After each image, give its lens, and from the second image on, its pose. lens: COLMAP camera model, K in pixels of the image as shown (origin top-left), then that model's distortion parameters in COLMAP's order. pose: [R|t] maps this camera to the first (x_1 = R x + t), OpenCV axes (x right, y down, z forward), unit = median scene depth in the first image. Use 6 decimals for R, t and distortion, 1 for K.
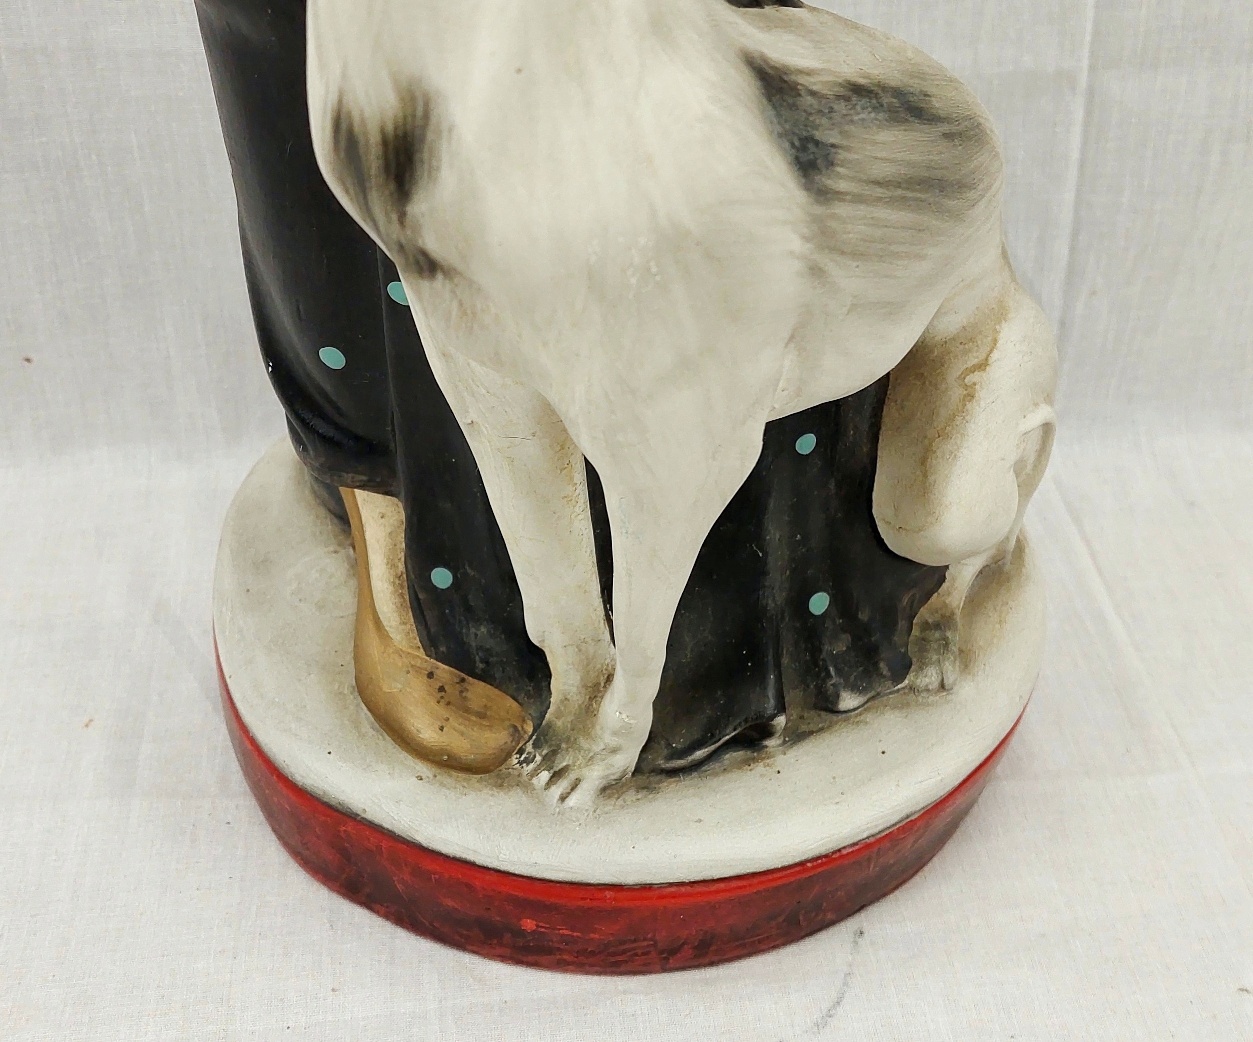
lens RADIAL K [[1774.6, 0, 660.2], [0, 1774.6, 520.4], [0, 0, 1]] dist [0.031064, -0.022671]
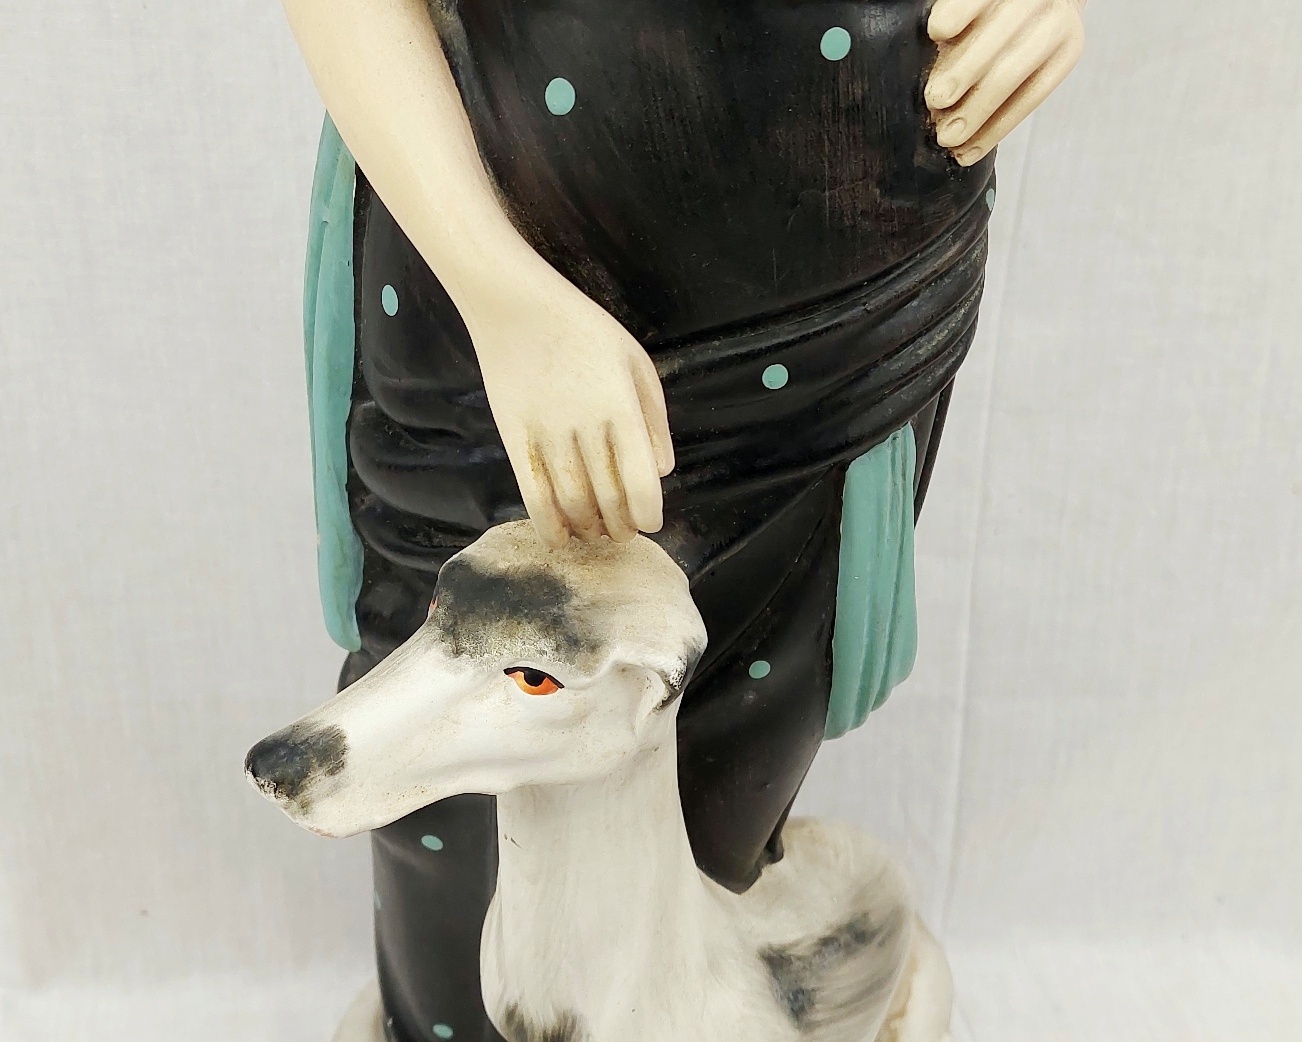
lens RADIAL K [[1632.9, 0, 627.7], [0, 1632.9, 522.6], [0, 0, 1]] dist [0.086355, 0.003290]
pose [[0.999473, -0.002677, 0.032361, -0.076059], [0.008073, 0.985794, -0.167762, -0.253581], [-0.031452, 0.167935, 0.985296, -0.336976]]
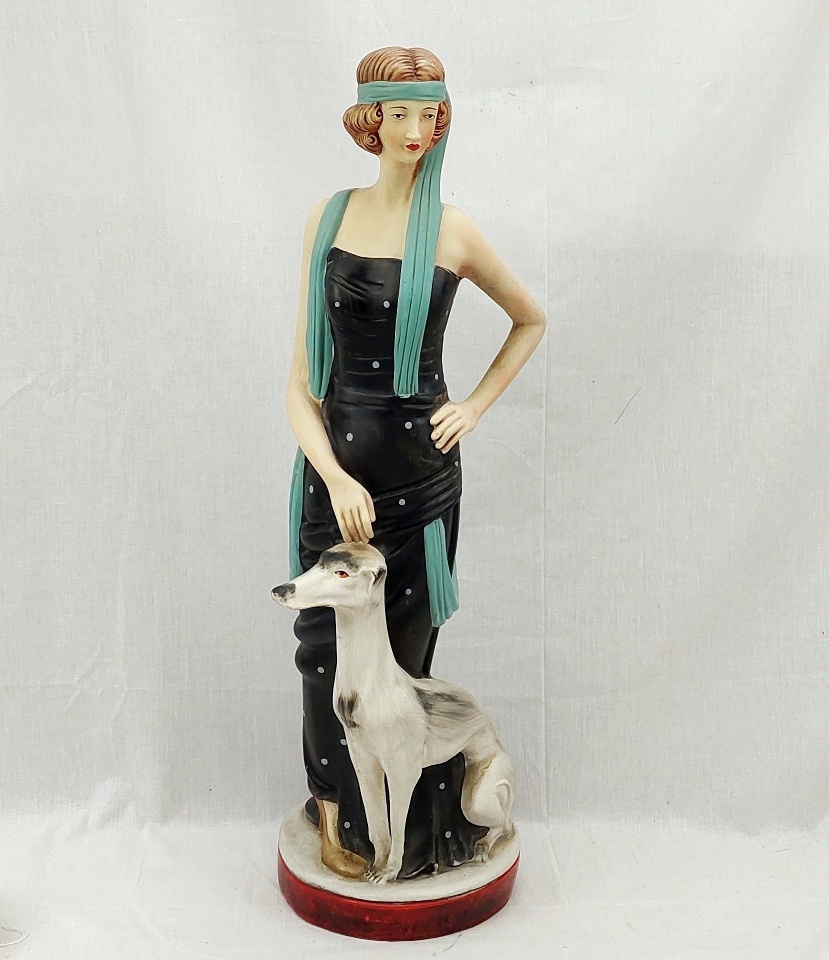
lens RADIAL K [[1104.9, 0, 443.0], [0, 1104.9, 480.0], [0, 0, 1]] dist [0.020909, -0.002803]
pose [[0.999877, 0.001051, -0.015640, 0.120358], [-0.007846, 0.897312, -0.441328, 0.424328], [0.013570, 0.441396, 0.897210, -1.484012]]
